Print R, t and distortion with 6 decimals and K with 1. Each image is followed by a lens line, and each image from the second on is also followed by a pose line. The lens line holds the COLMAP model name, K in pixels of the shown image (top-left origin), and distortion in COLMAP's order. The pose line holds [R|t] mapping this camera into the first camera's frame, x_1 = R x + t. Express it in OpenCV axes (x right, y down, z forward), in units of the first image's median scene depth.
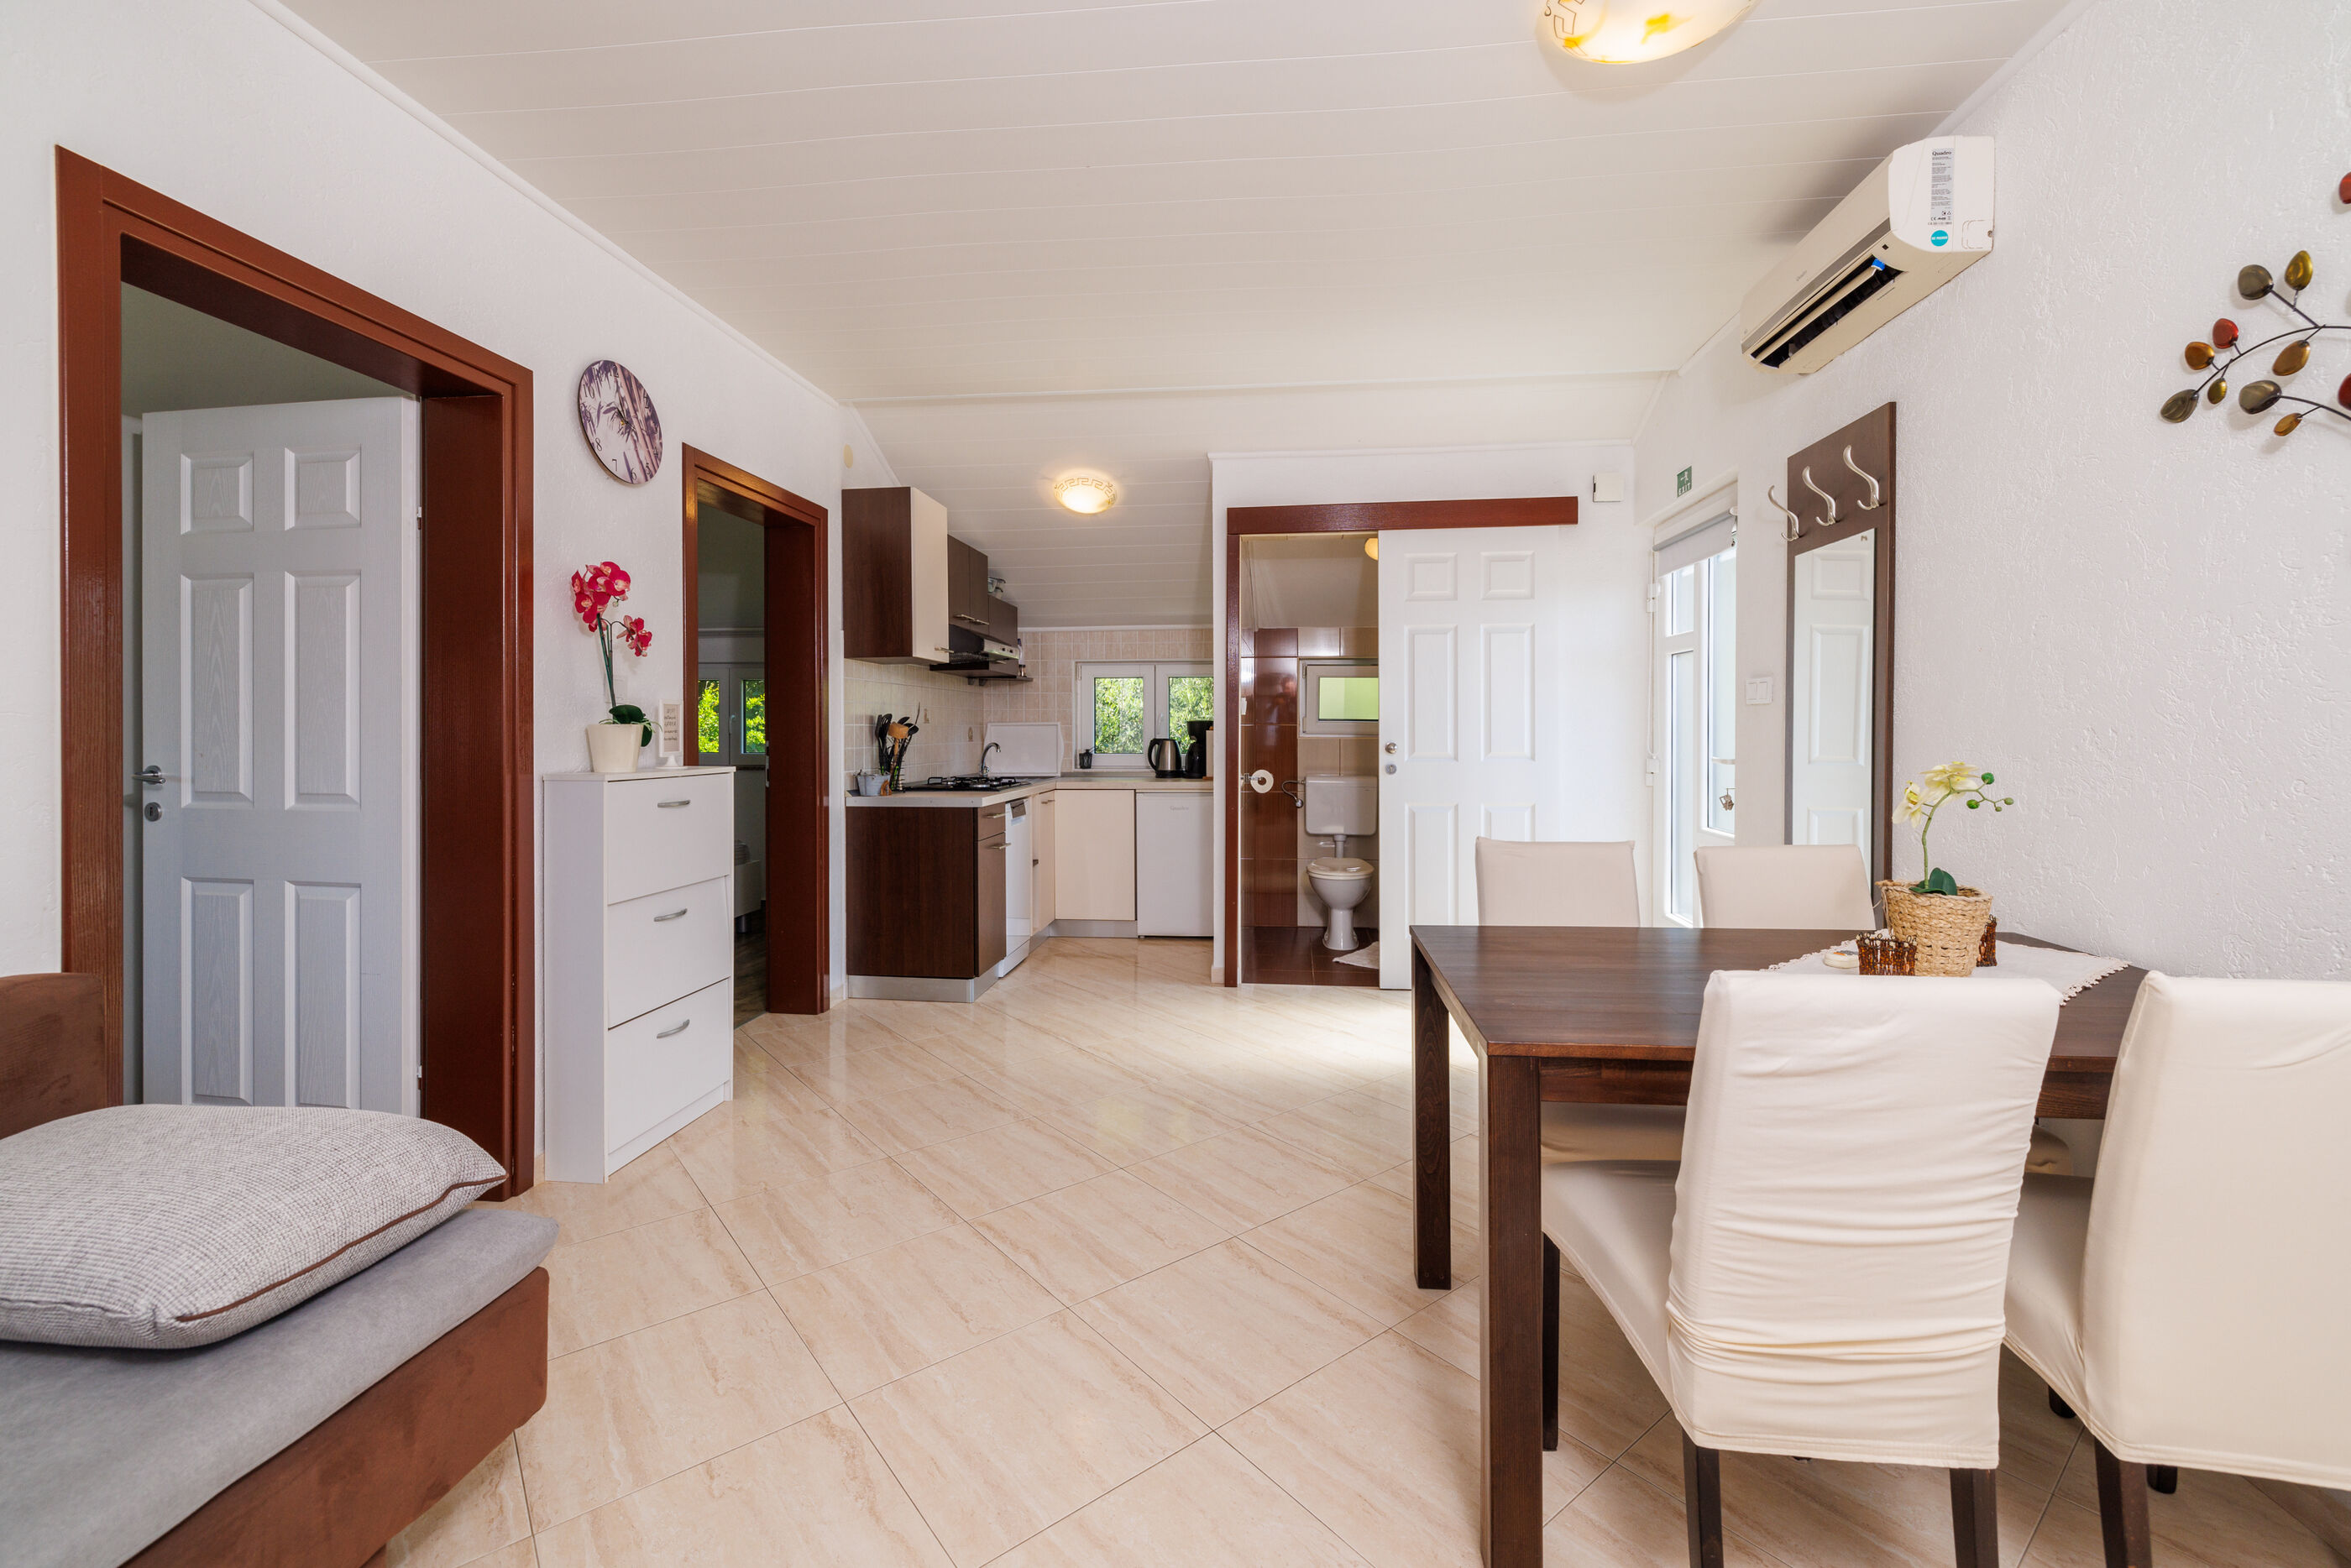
lens RADIAL K [[1012.5, 0, 1182.1], [0, 1012.5, 734.5], [0, 0, 1]] dist [-0.001056, -0.000069]
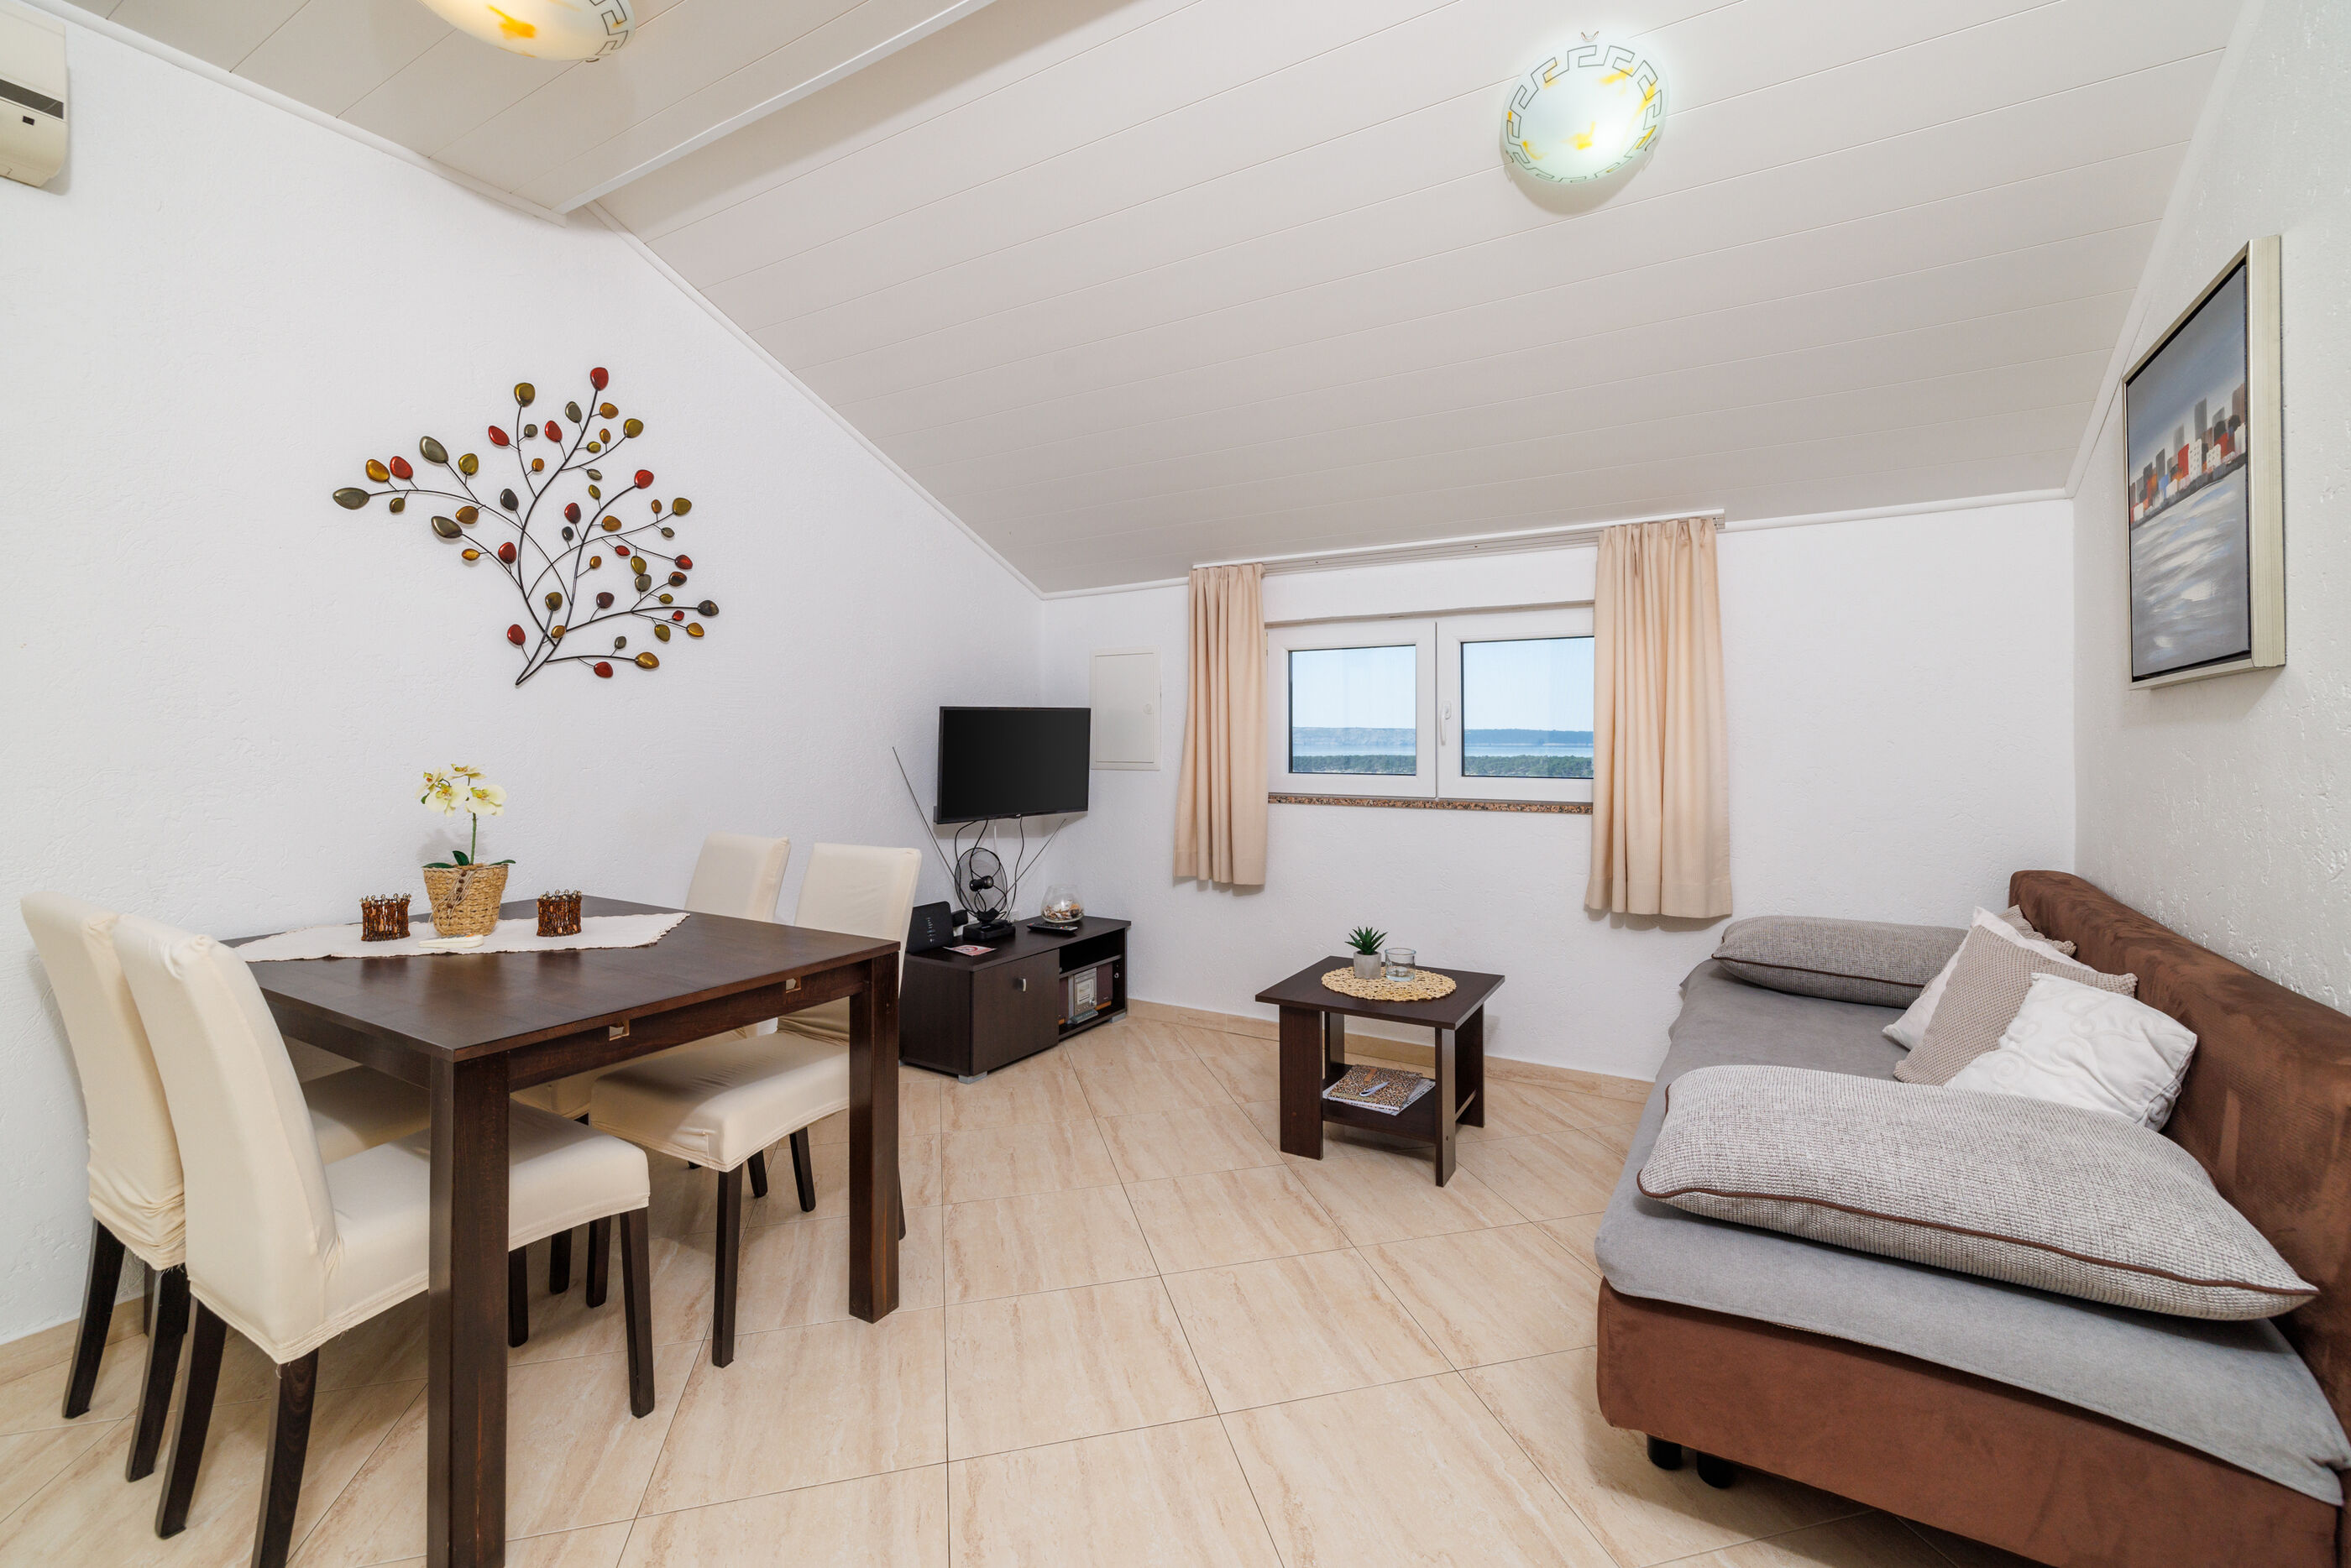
lens RADIAL K [[1012.5, 0, 1179.4], [0, 1012.5, 730.0], [0, 0, 1]] dist [-0.001056, -0.000069]
pose [[-0.910932, 0.004785, 0.412528, -0.298856], [0.002630, 0.999980, -0.005793, -0.002905], [-0.412548, -0.004192, -0.910926, 0.934473]]
